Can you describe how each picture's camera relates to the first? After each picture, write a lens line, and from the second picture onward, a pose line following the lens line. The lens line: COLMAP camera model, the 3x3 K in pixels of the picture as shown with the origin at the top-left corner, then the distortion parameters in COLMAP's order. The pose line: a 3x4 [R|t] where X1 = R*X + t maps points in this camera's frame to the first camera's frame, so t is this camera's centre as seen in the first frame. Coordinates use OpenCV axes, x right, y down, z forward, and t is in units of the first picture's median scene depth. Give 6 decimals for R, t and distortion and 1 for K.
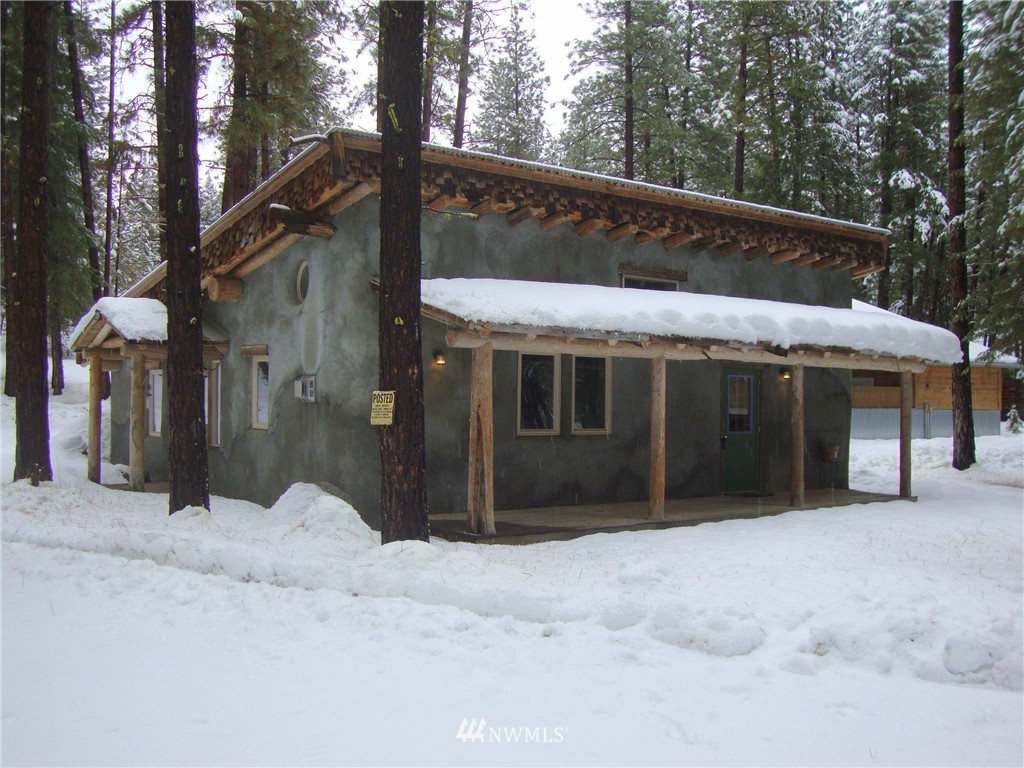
lens RADIAL K [[1068.2, 0, 512.0], [0, 1068.2, 384.0], [0, 0, 1]] dist [-0.061863, 0.012411]
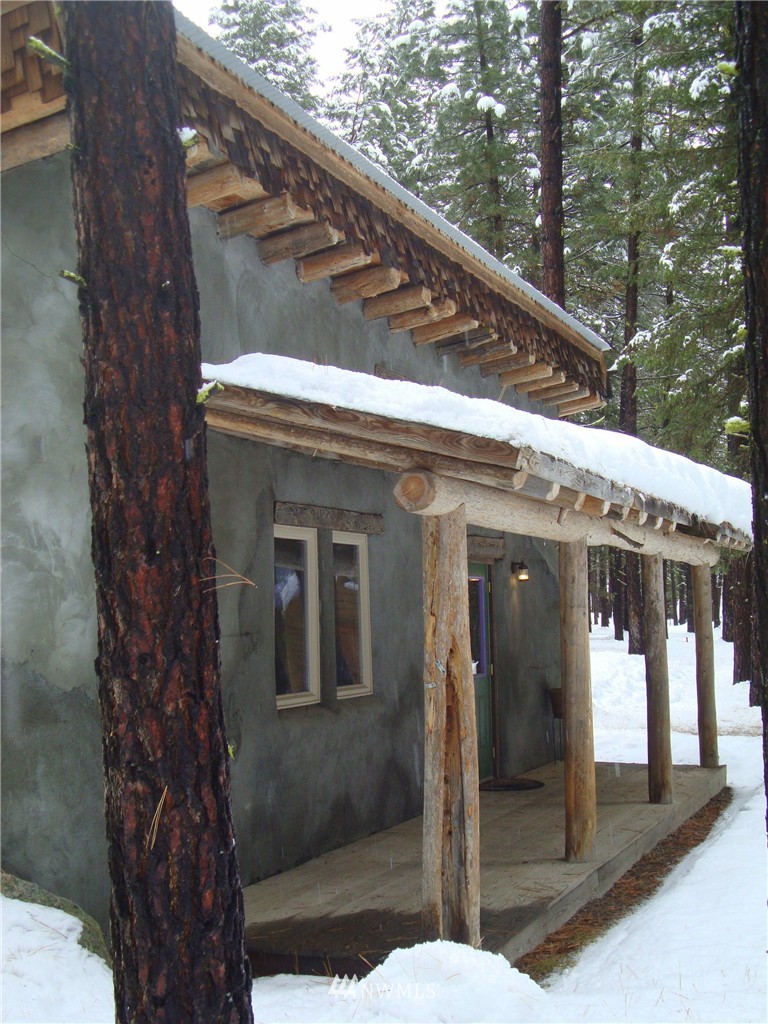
lens RADIAL K [[1506.1, 0, 384.0], [0, 1506.1, 512.0], [0, 0, 1]] dist [0.007312, -0.023712]
pose [[0.851957, 0.002958, 0.523604, -0.318513], [0.028750, 0.998211, -0.052420, -0.003195], [-0.522823, 0.059713, 0.850348, 0.436205]]
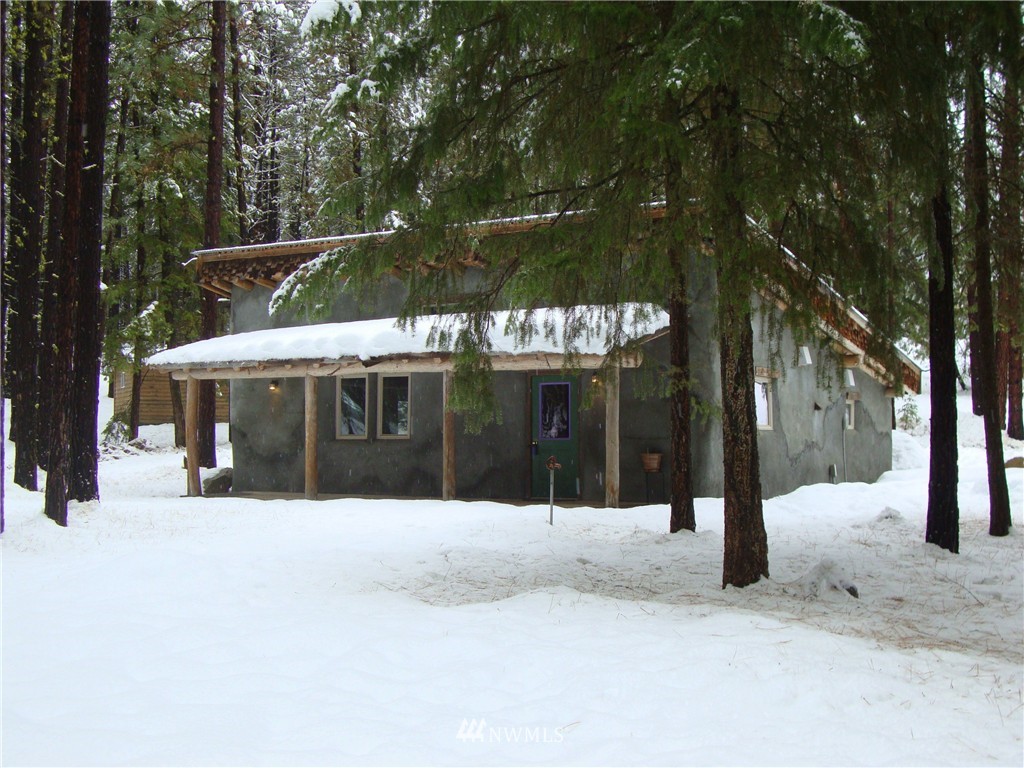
lens RADIAL K [[1287.2, 0, 512.0], [0, 1287.2, 384.0], [0, 0, 1]] dist [-0.001703, -0.001017]
pose [[0.353810, -0.057458, -0.933551, 1.705175], [0.015961, 0.998337, -0.055396, 0.077053], [0.935181, 0.004699, 0.354139, 0.675266]]
